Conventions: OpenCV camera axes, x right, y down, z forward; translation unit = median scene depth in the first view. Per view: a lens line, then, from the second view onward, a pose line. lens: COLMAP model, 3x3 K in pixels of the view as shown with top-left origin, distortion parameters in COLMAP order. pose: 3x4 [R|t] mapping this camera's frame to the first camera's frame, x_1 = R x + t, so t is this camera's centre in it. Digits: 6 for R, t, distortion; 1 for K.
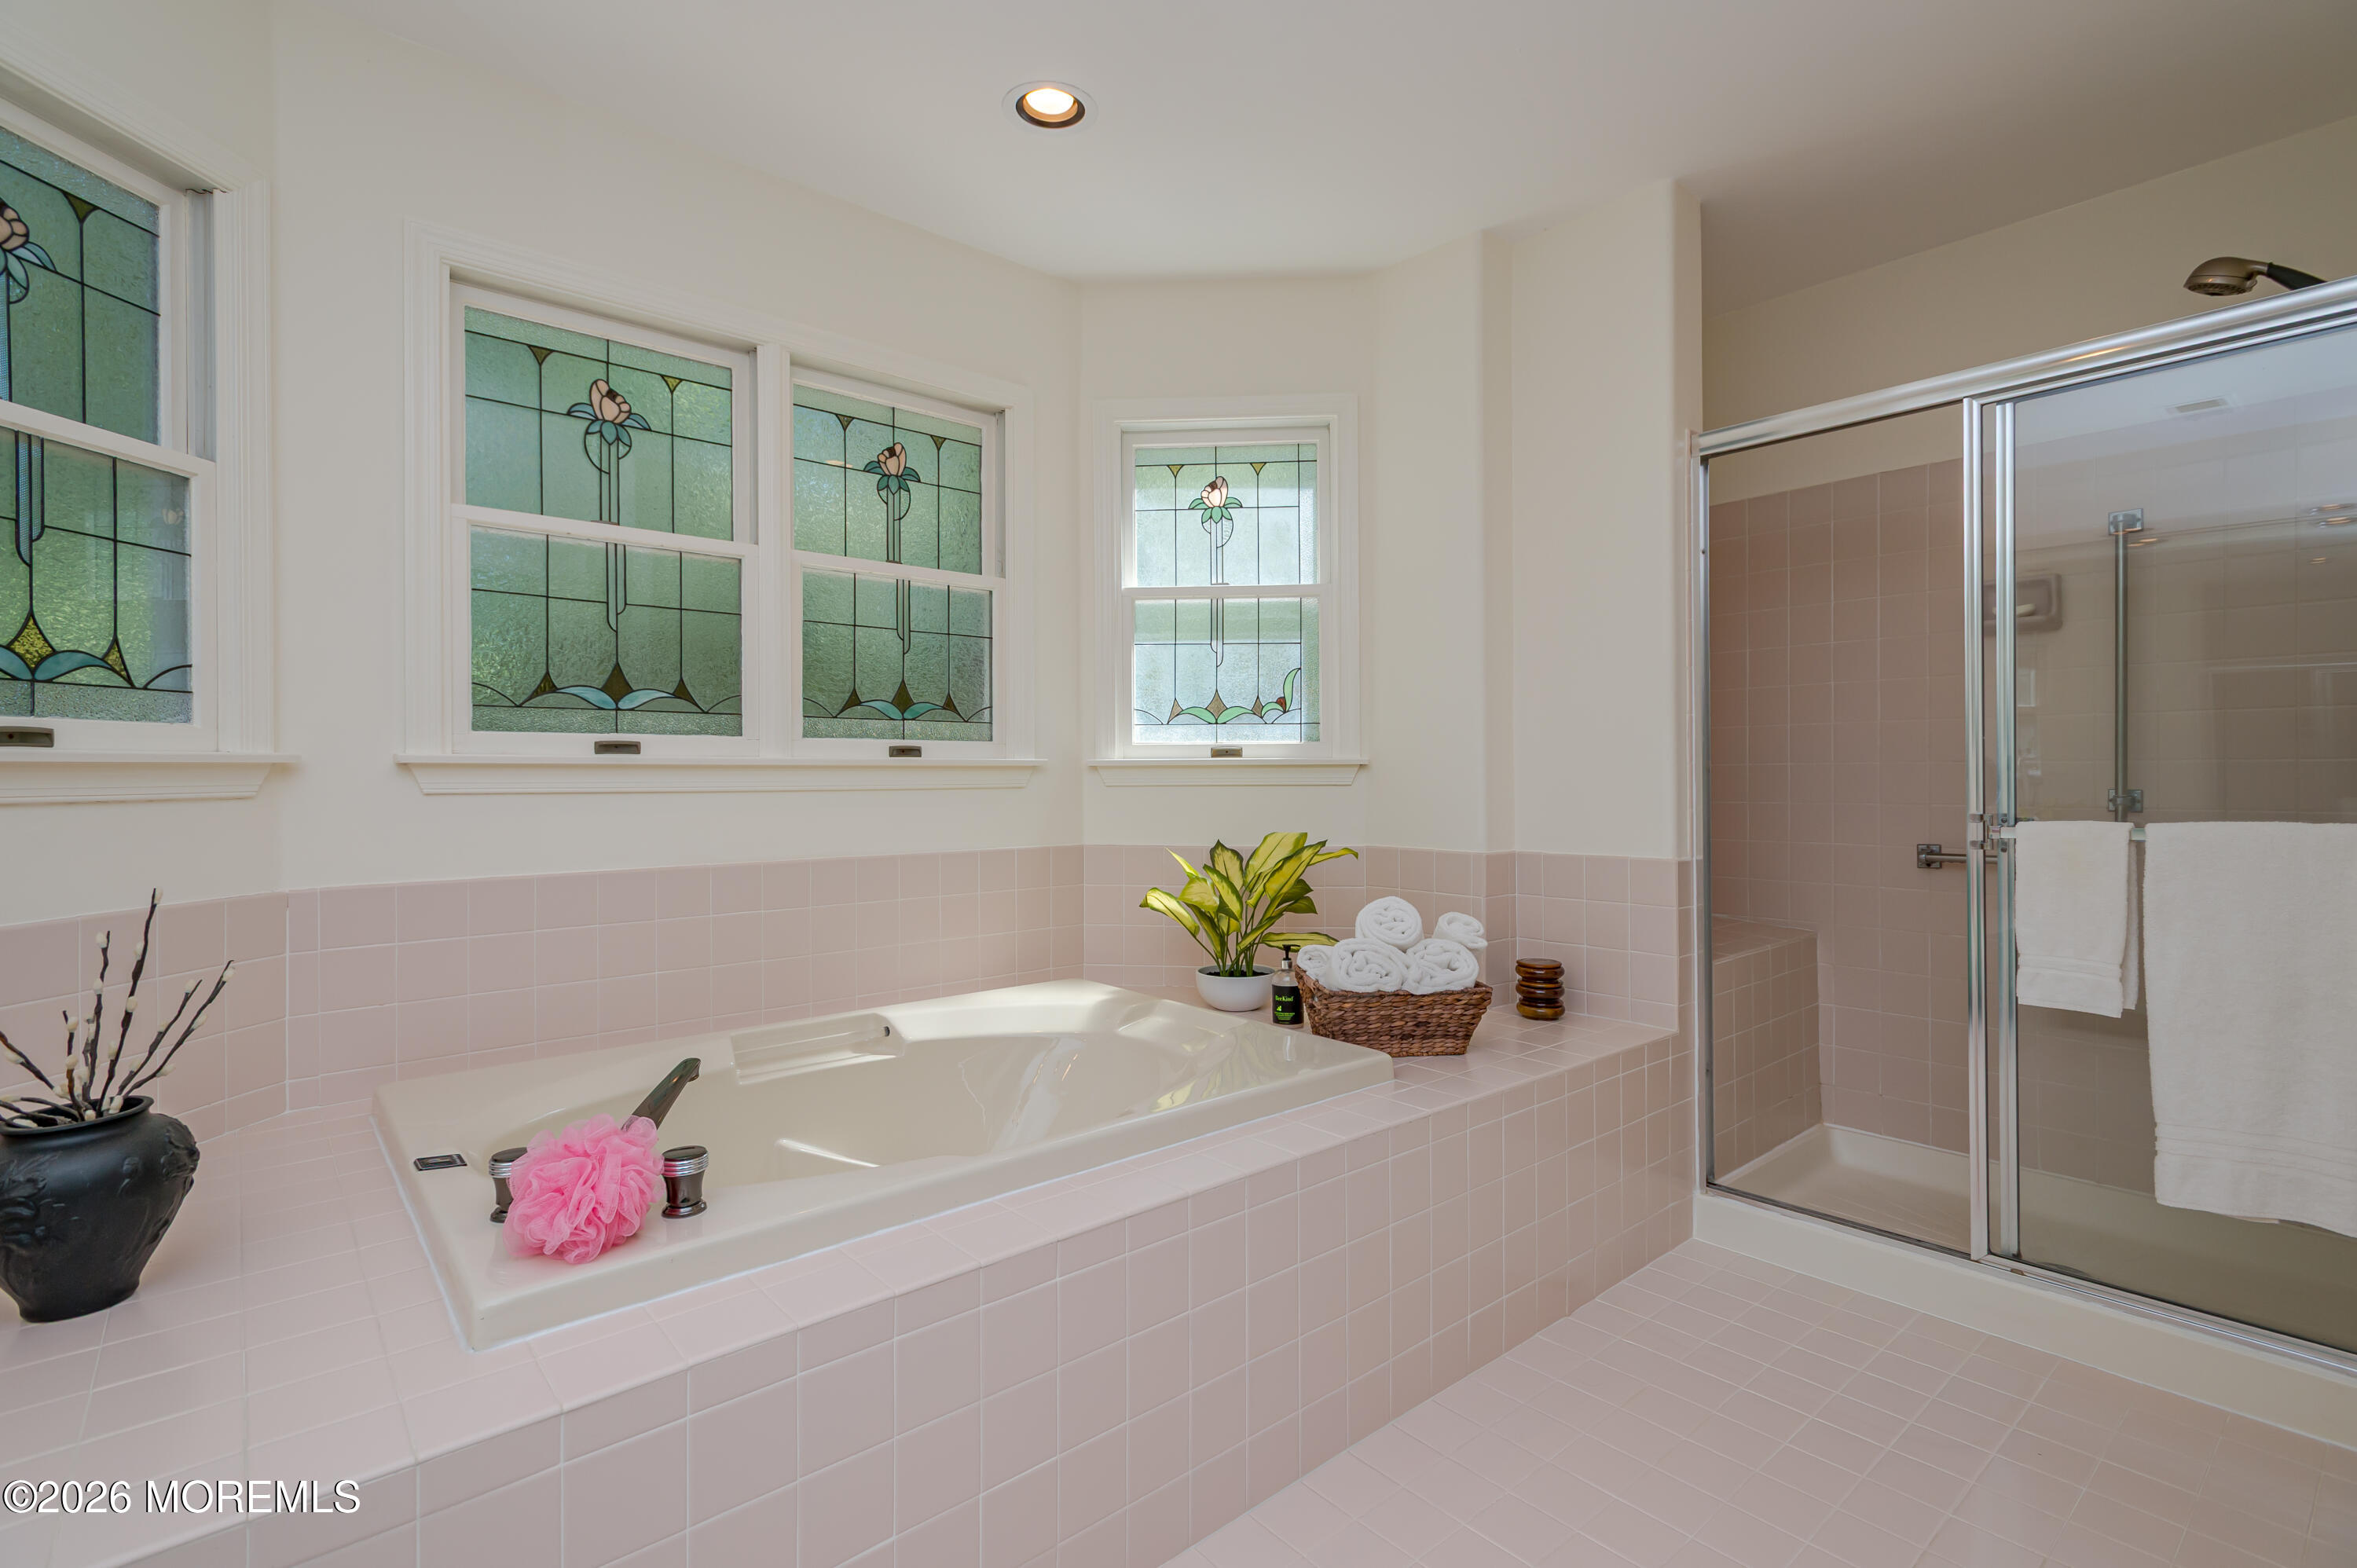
lens RADIAL K [[1094.6, 0, 1175.5], [0, 1094.6, 772.4], [0, 0, 1]] dist [0.011453, -0.002463]
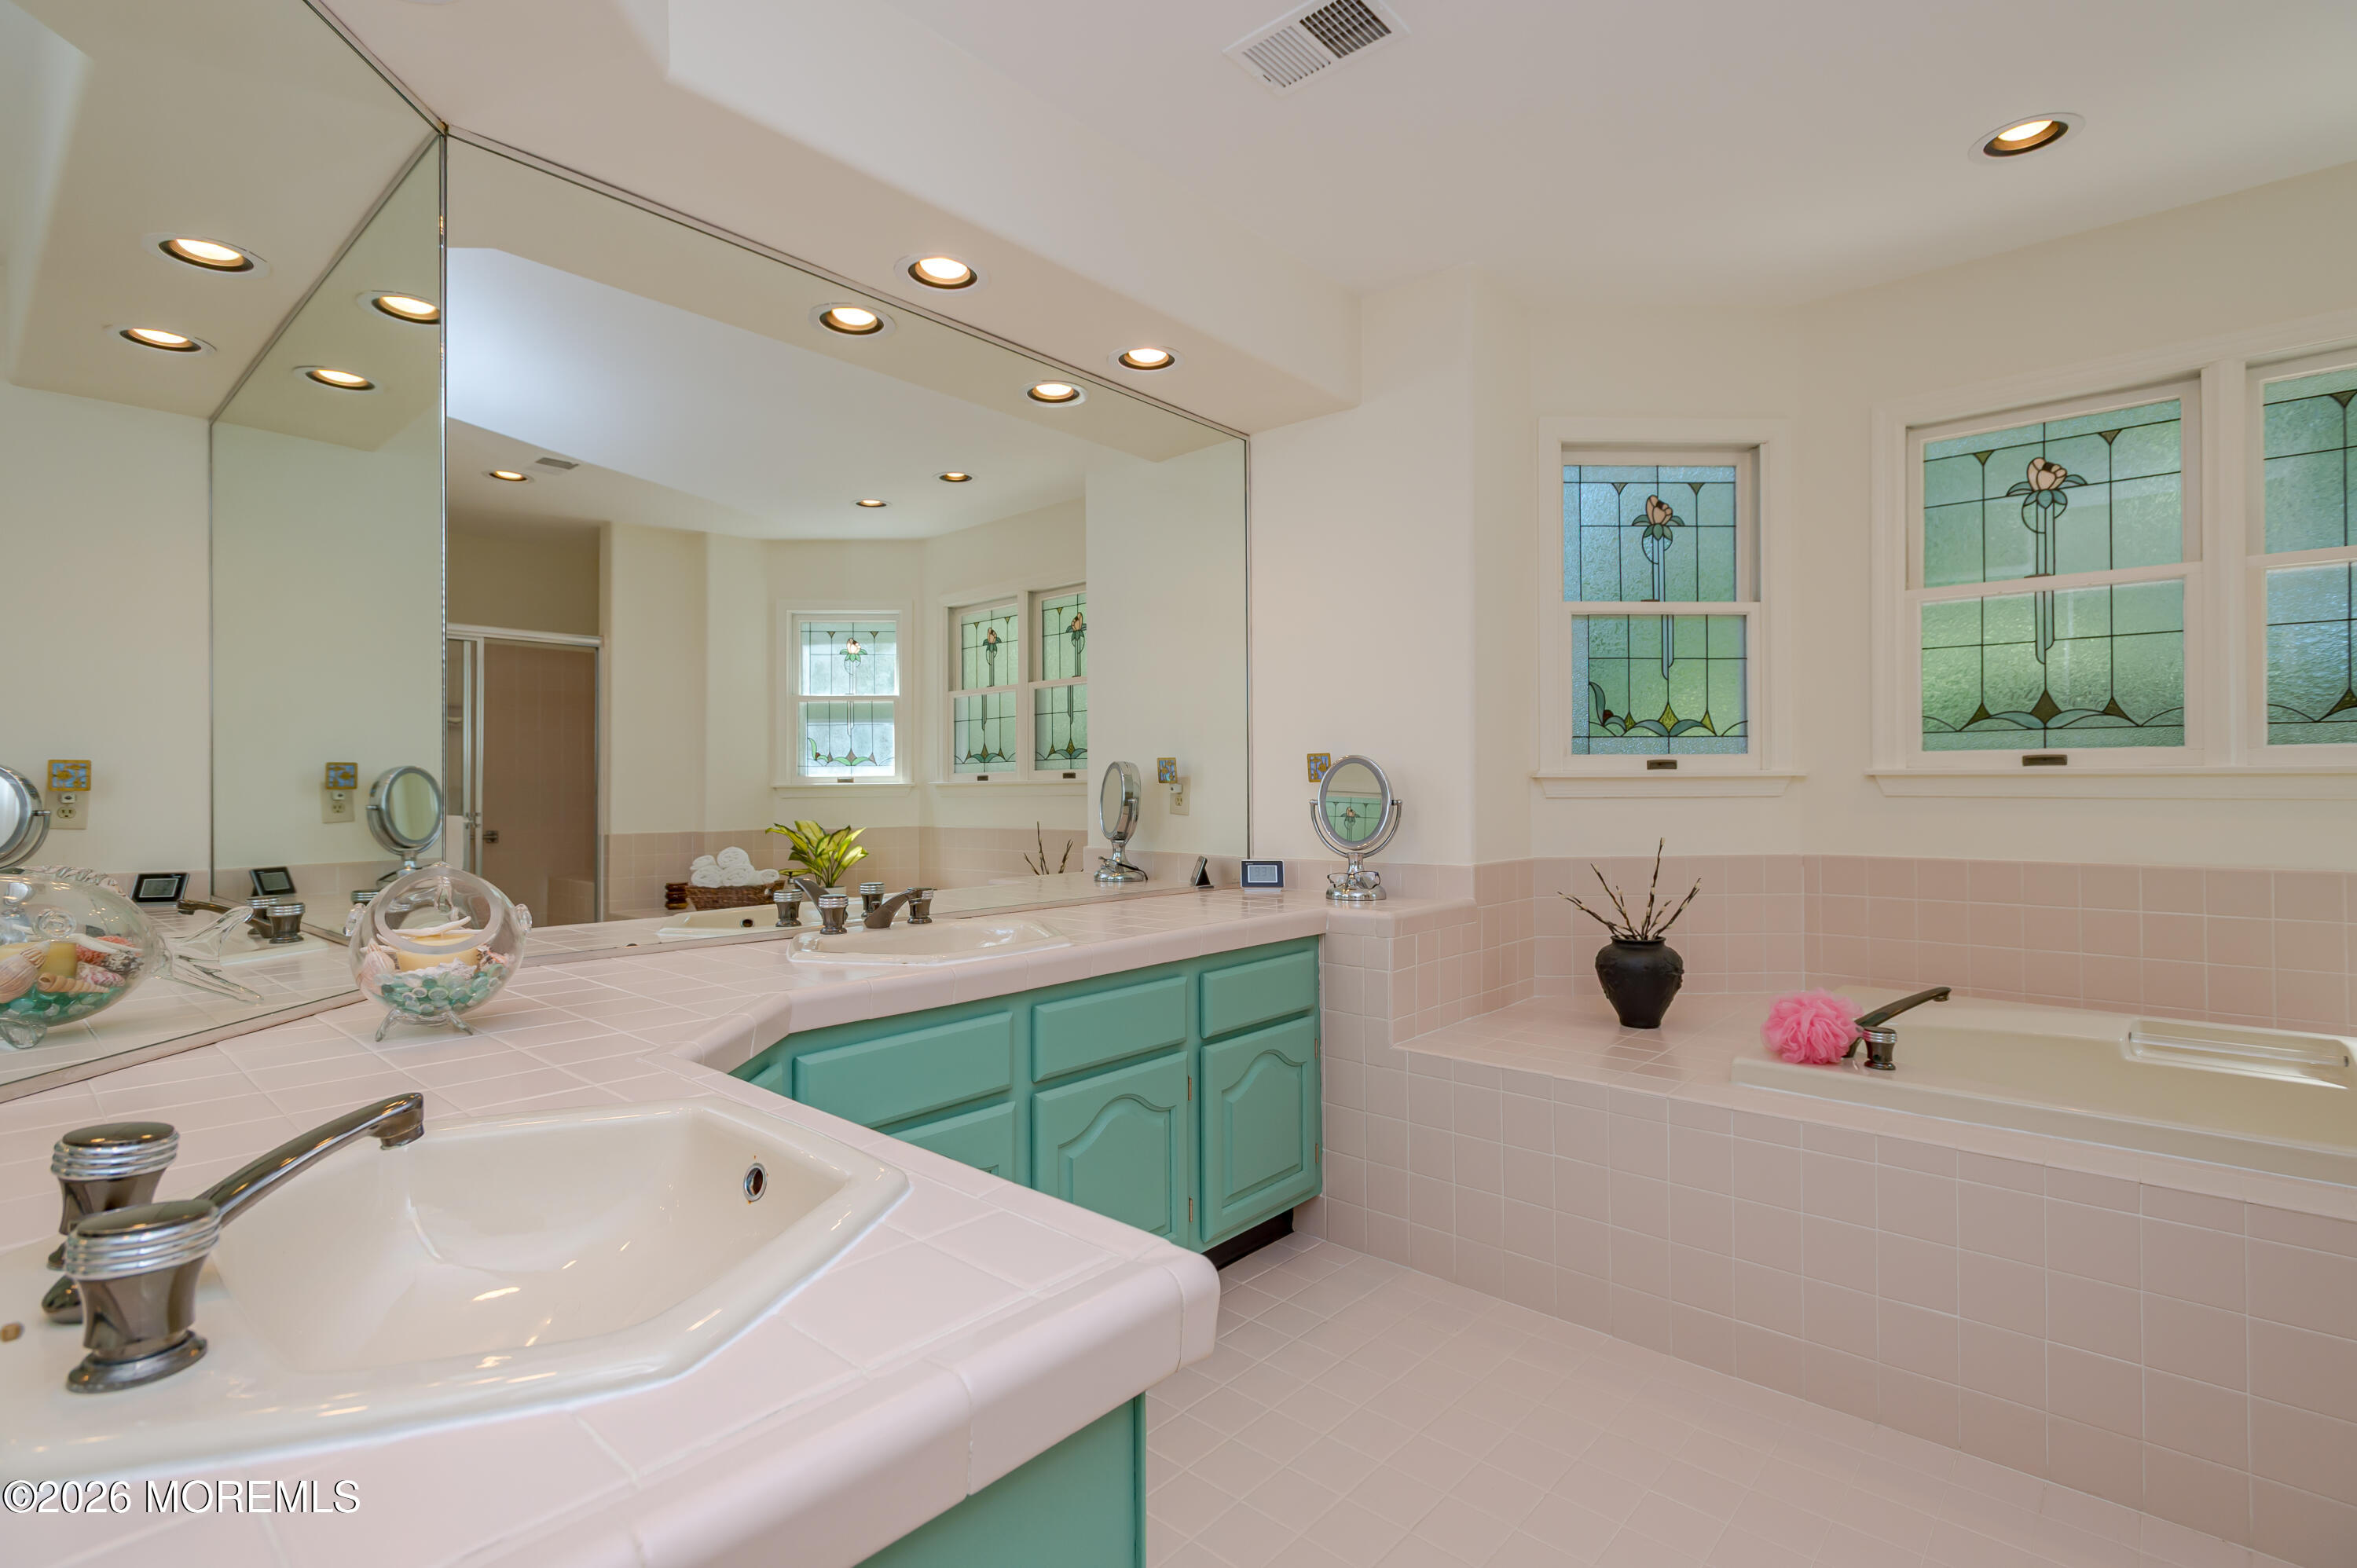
lens RADIAL K [[1094.6, 0, 1181.6], [0, 1094.6, 786.6], [0, 0, 1]] dist [0.011453, -0.002463]
pose [[0.124700, -0.003708, -0.992188, 0.575480], [-0.001666, 0.999991, -0.003947, 0.012308], [0.992193, 0.002146, 0.124693, -0.089552]]
